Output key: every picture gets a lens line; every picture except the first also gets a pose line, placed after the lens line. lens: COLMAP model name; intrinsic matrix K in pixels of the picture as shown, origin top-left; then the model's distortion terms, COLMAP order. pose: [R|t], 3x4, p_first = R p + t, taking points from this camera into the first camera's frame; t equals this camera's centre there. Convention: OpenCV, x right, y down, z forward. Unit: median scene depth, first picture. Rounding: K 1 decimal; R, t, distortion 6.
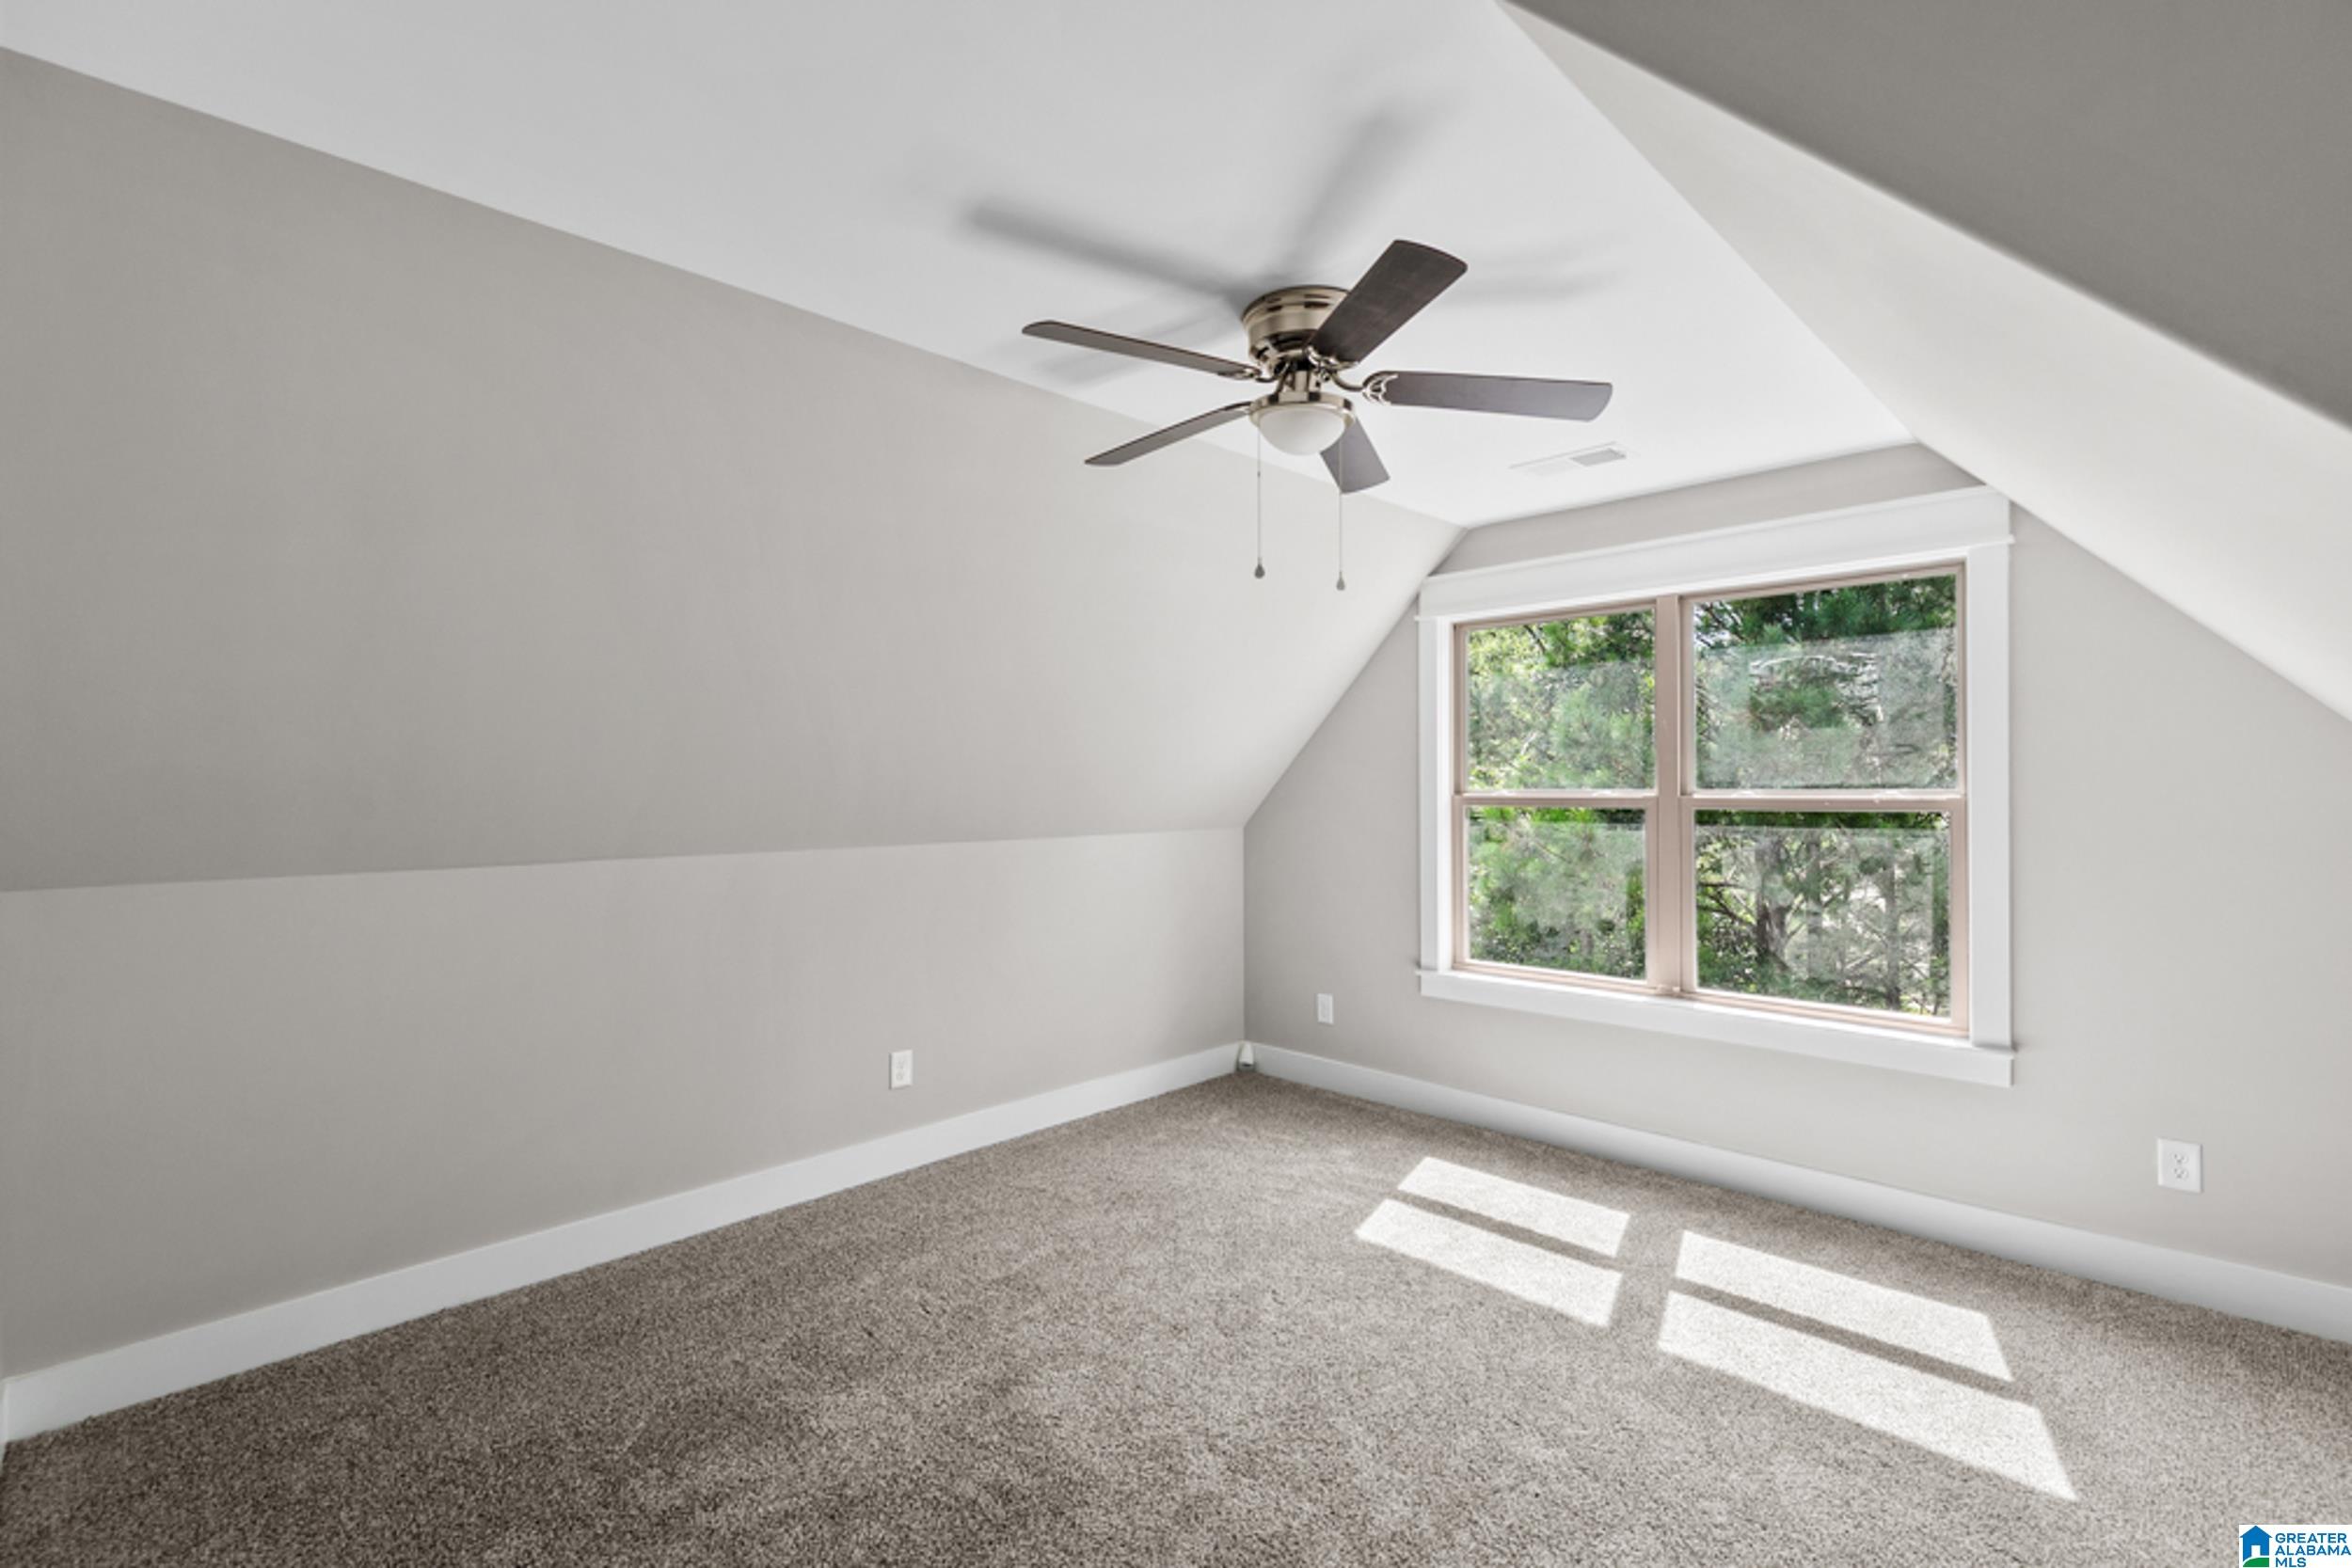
lens RADIAL K [[1053.2, 0, 1191.5], [0, 1053.2, 783.8], [0, 0, 1]] dist [0.003697, 0.000125]
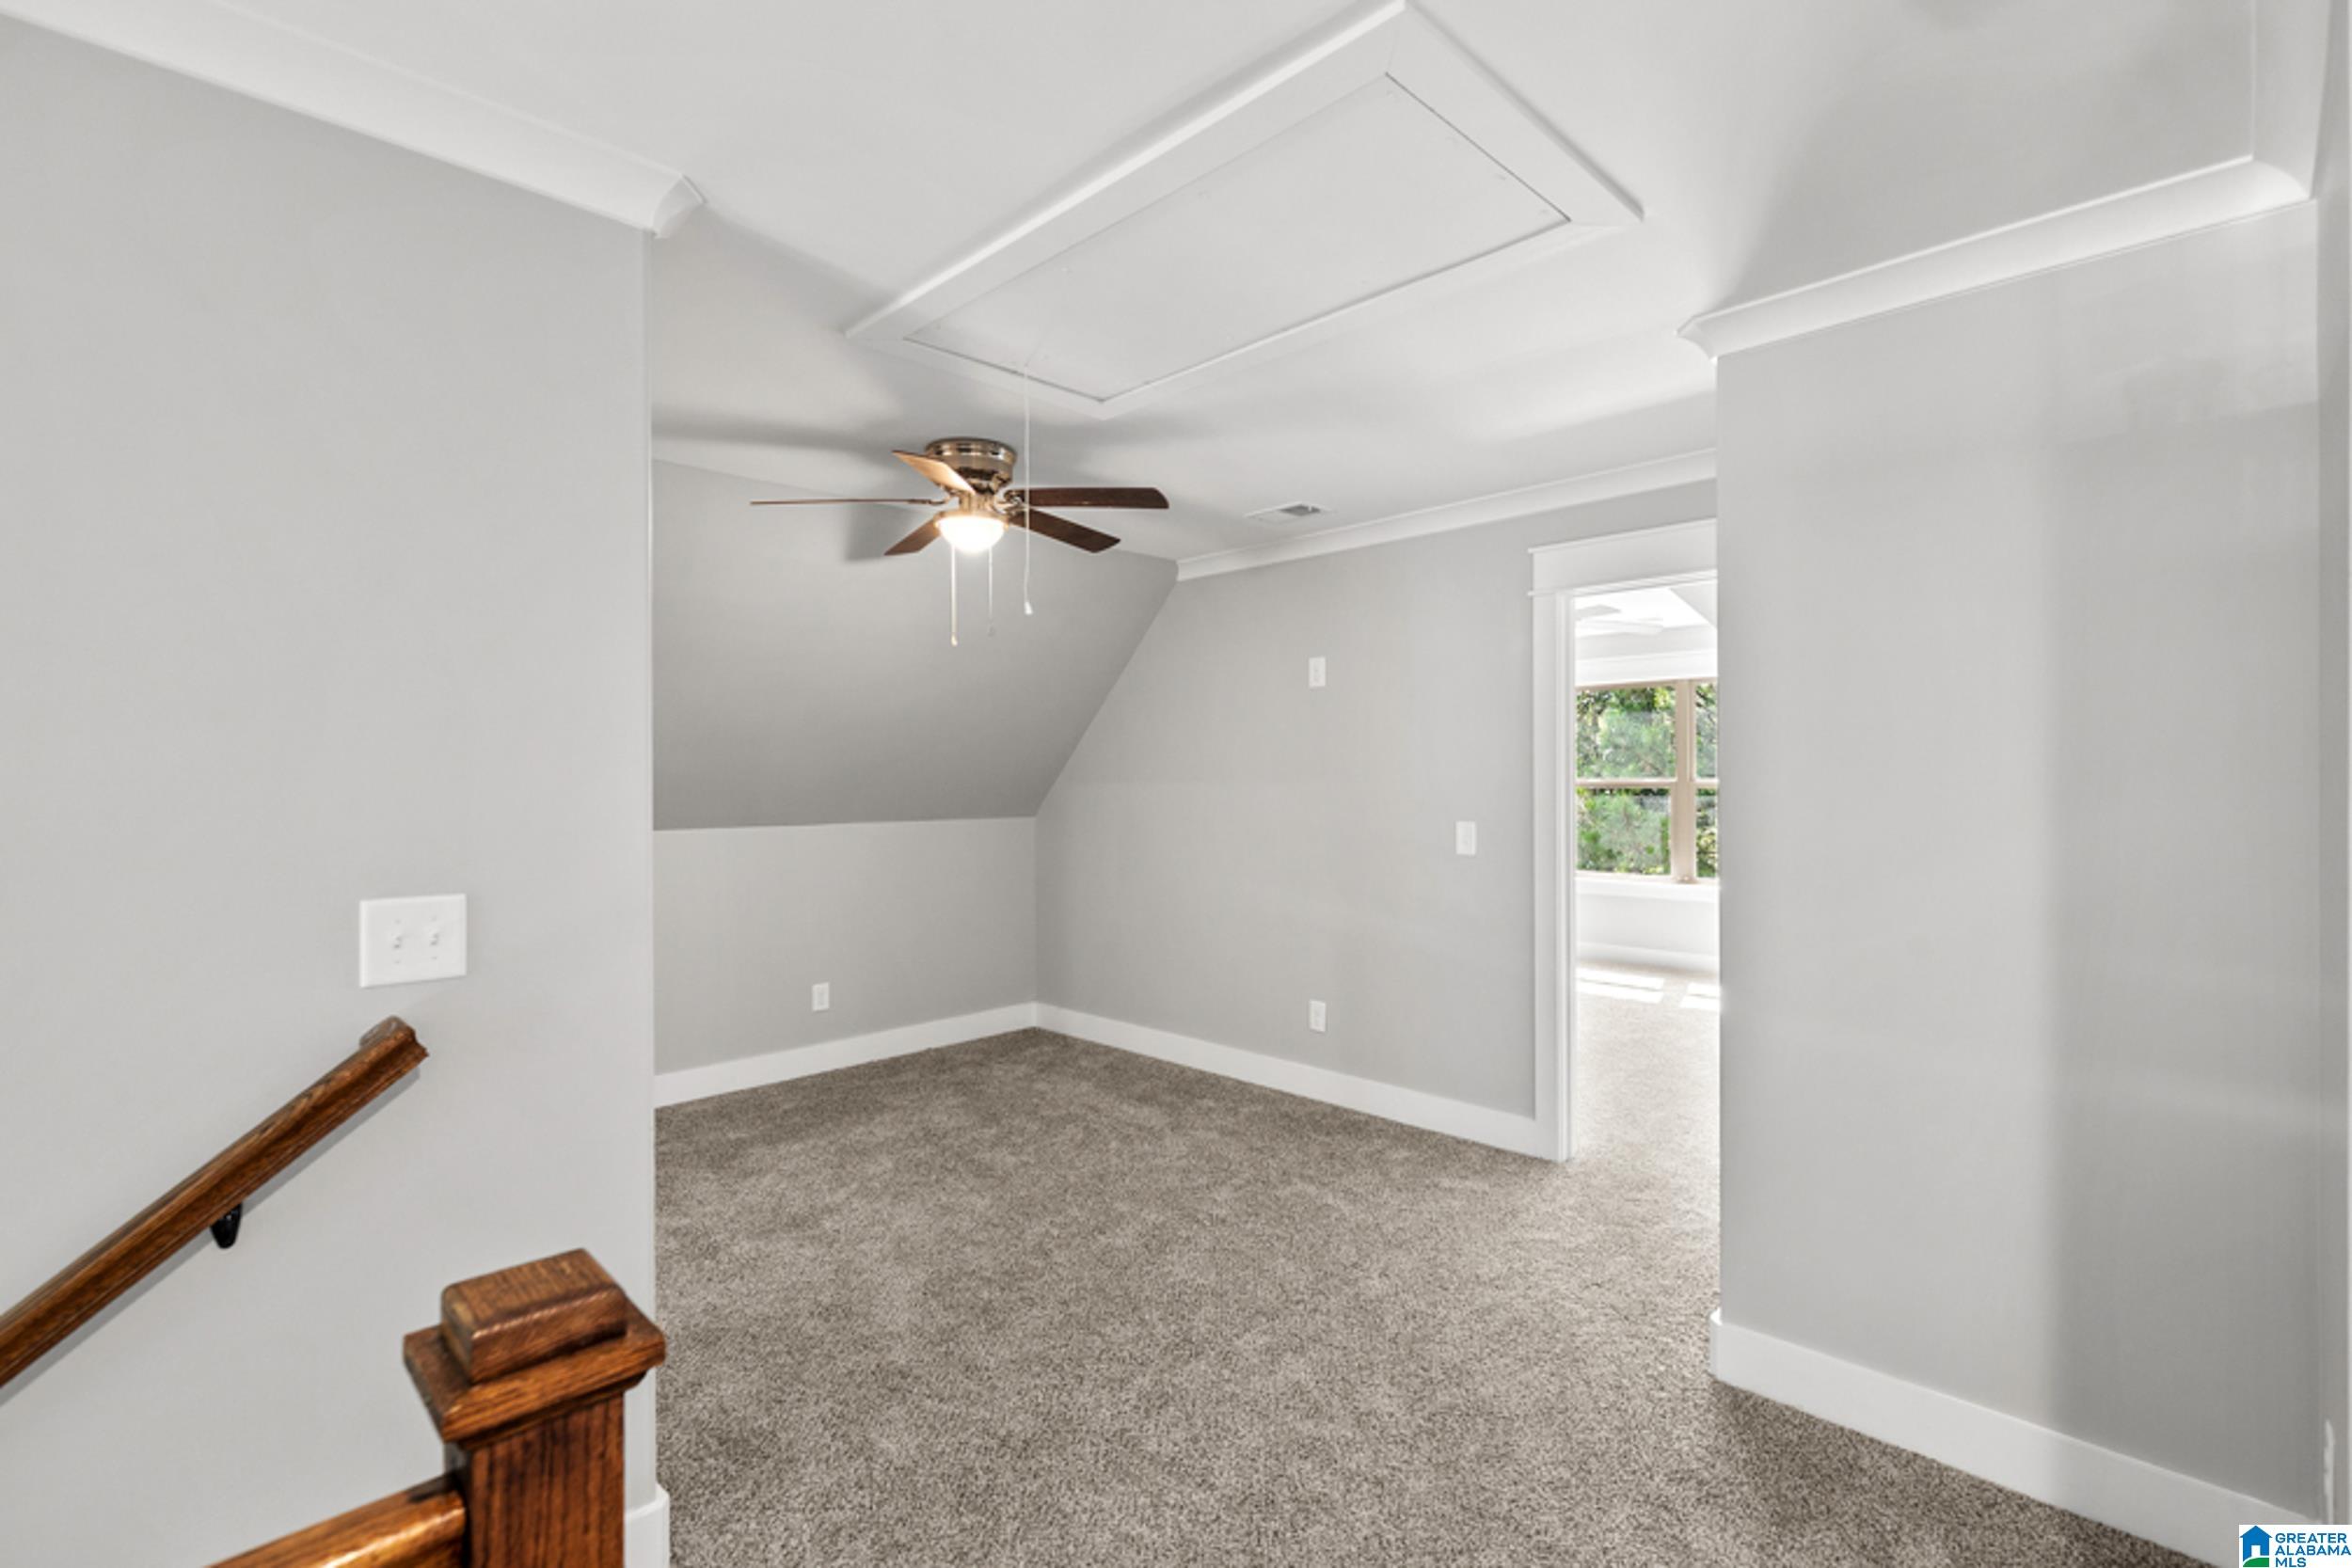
lens RADIAL K [[1053.2, 0, 1191.5], [0, 1053.2, 783.8], [0, 0, 1]] dist [0.003697, 0.000125]
pose [[0.999926, -0.007483, -0.009540, -0.396052], [0.007554, 0.999943, 0.007491, -0.004450], [0.009483, -0.007562, 0.999926, -0.870732]]
